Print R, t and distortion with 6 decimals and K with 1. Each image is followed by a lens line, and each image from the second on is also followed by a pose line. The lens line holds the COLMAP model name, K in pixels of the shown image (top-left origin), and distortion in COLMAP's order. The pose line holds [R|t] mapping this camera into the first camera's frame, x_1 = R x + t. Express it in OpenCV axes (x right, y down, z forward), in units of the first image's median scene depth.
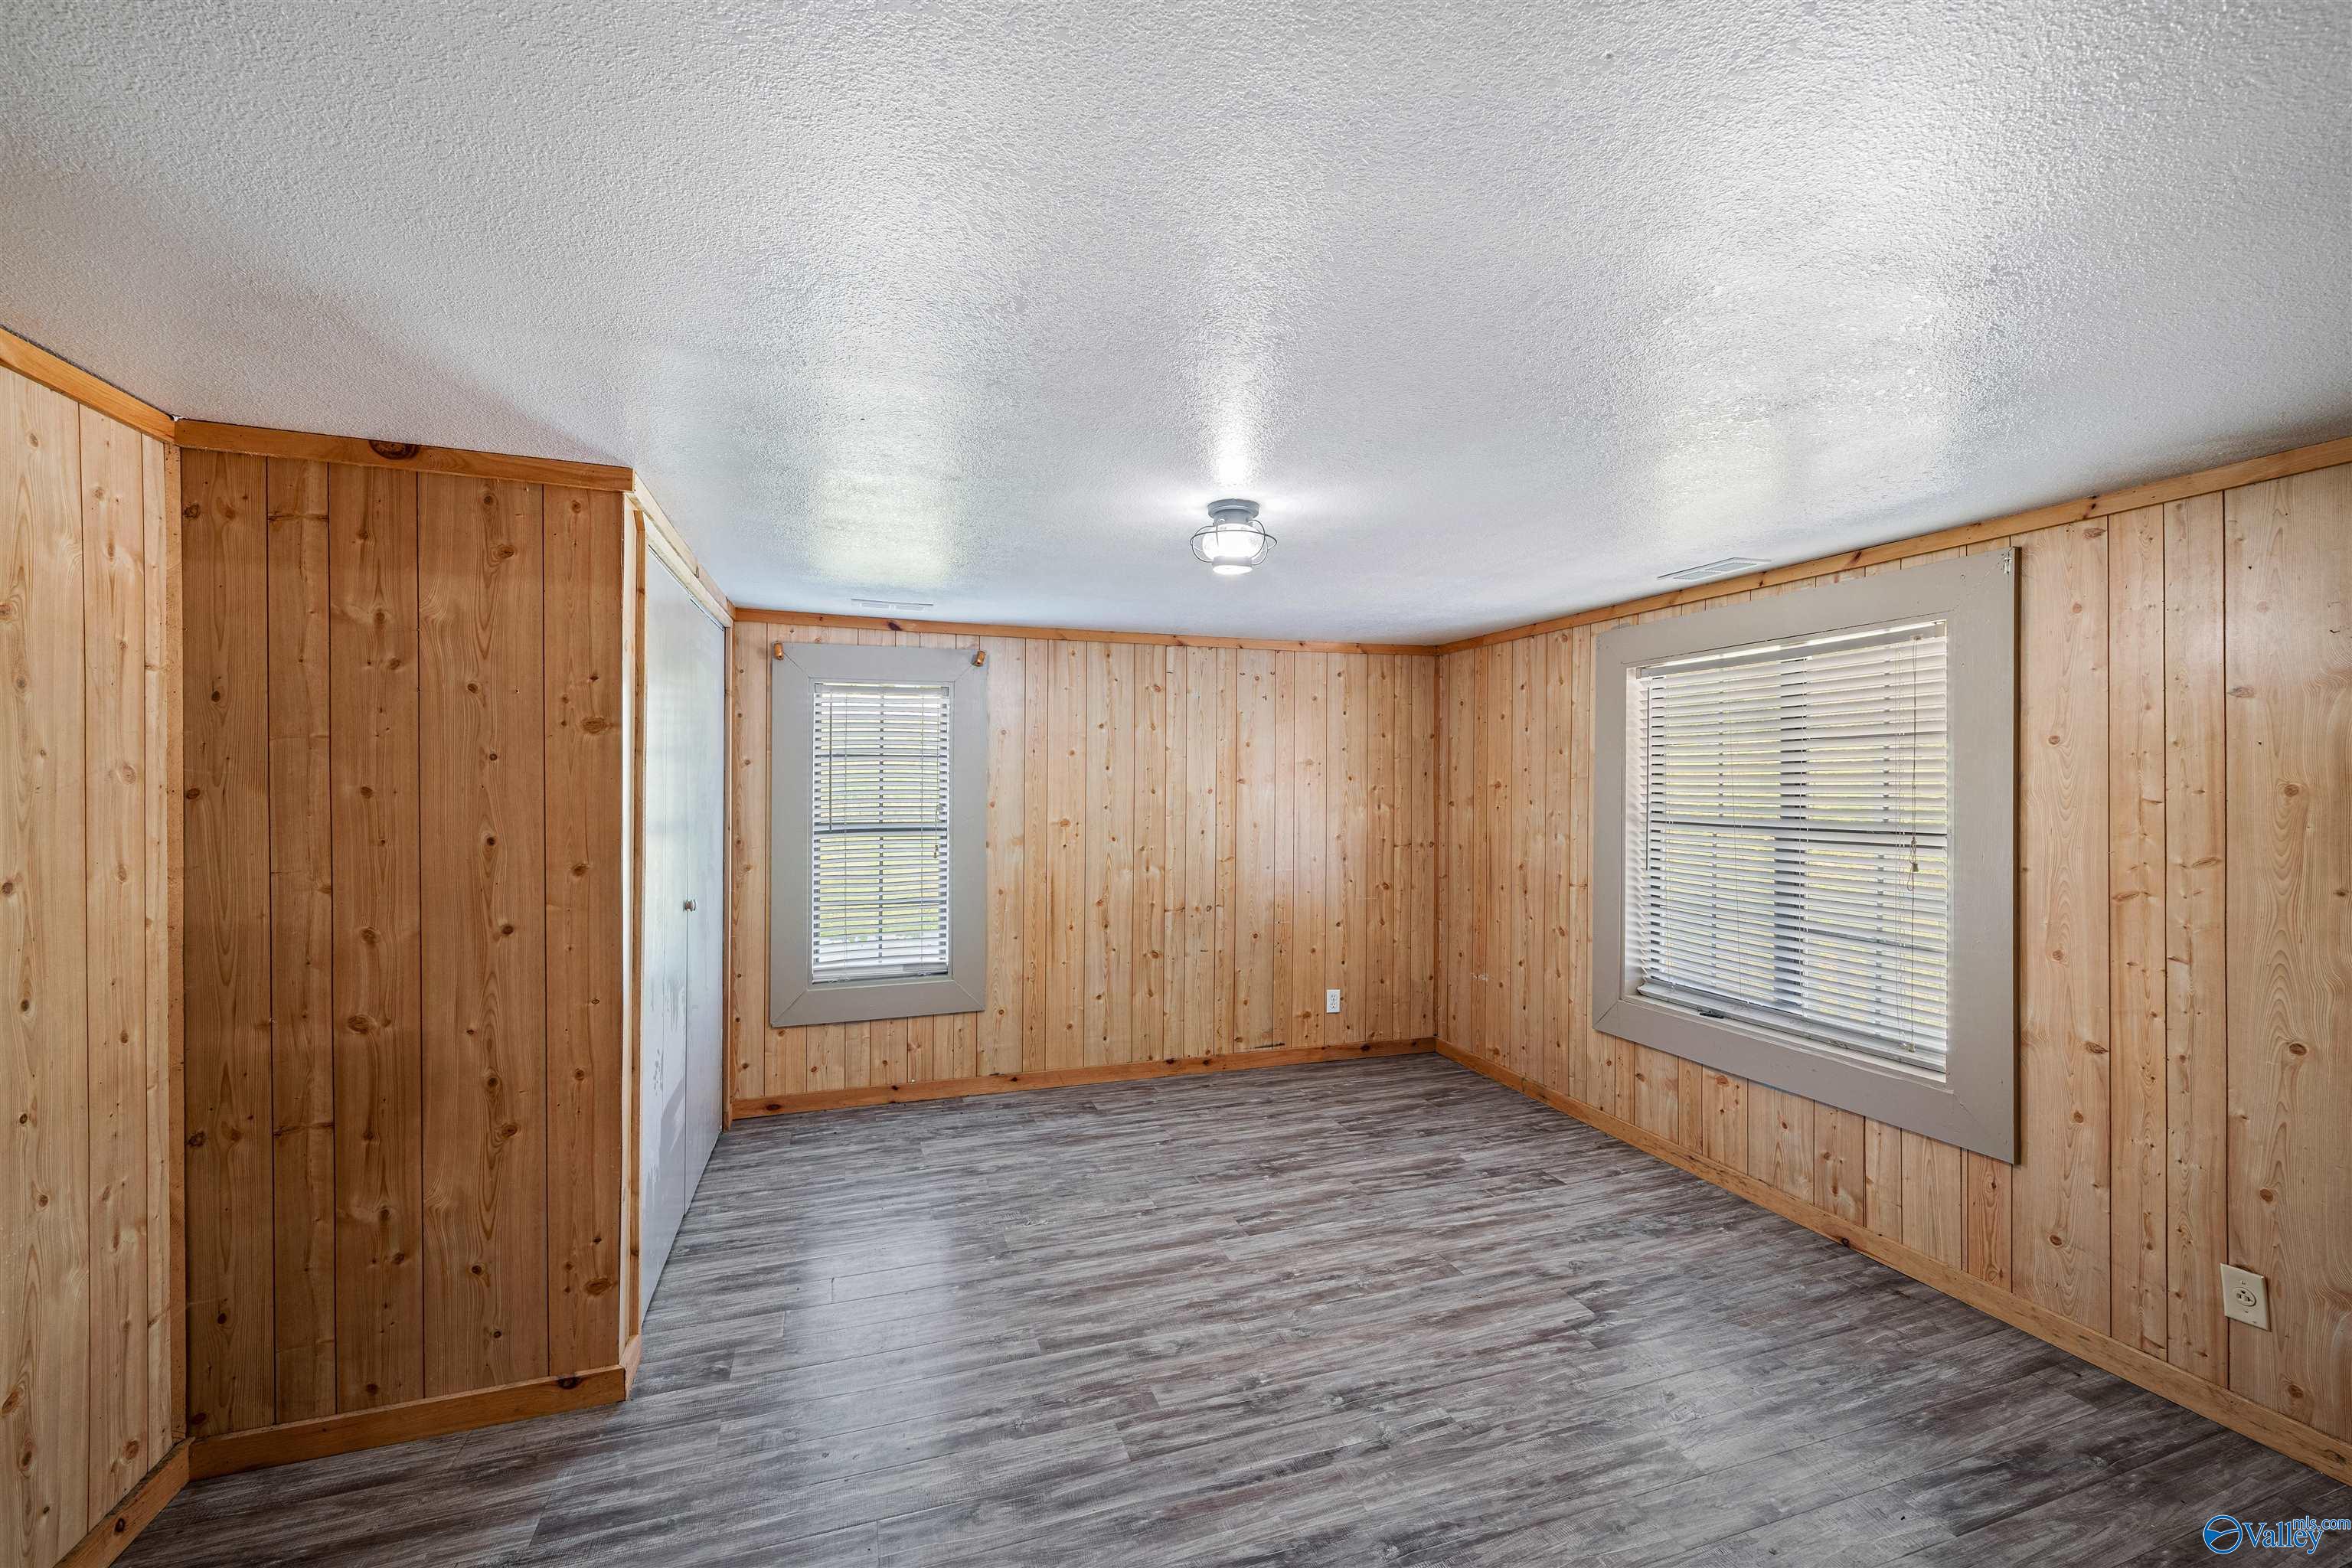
lens RADIAL K [[939.7, 0, 1170.5], [0, 939.7, 781.9], [0, 0, 1]] dist [-0.000104, -0.001159]
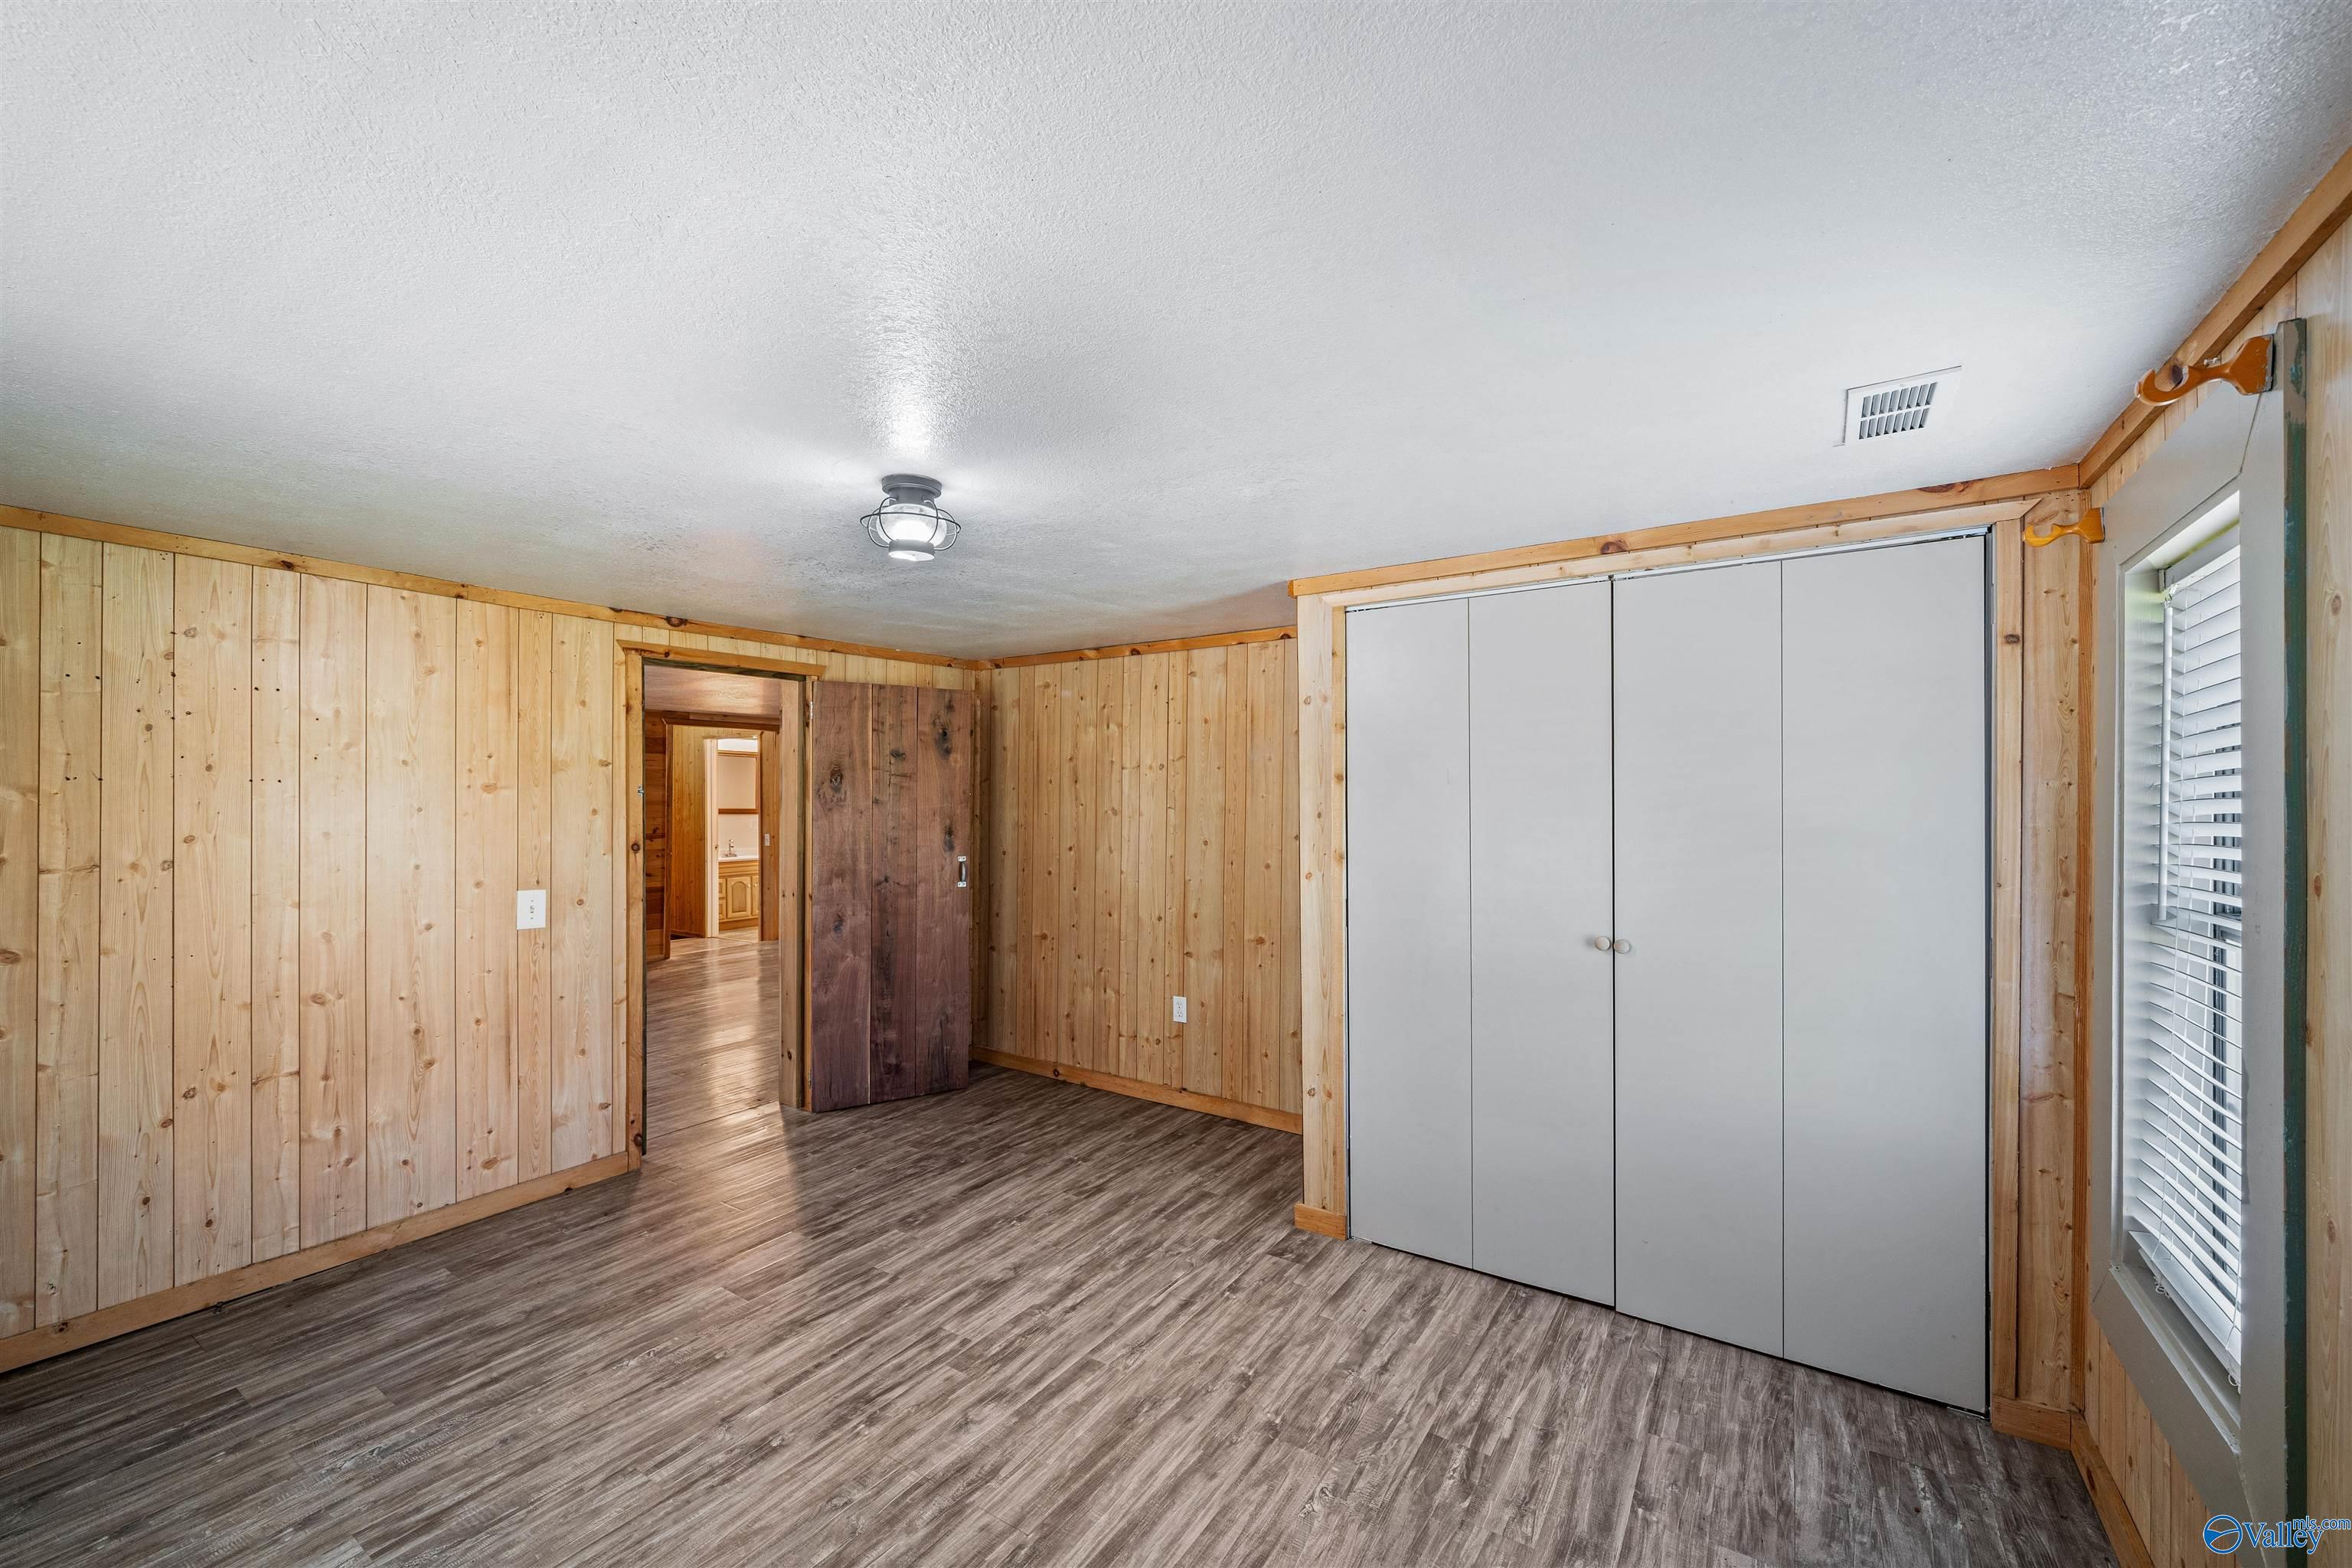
lens RADIAL K [[939.7, 0, 1176.2], [0, 939.7, 794.5], [0, 0, 1]] dist [-0.000104, -0.001159]
pose [[-0.789174, -0.007055, -0.614129, 0.440975], [-0.005786, 0.999975, -0.004053, 0.000854], [0.614142, 0.000355, -0.789195, 1.967479]]
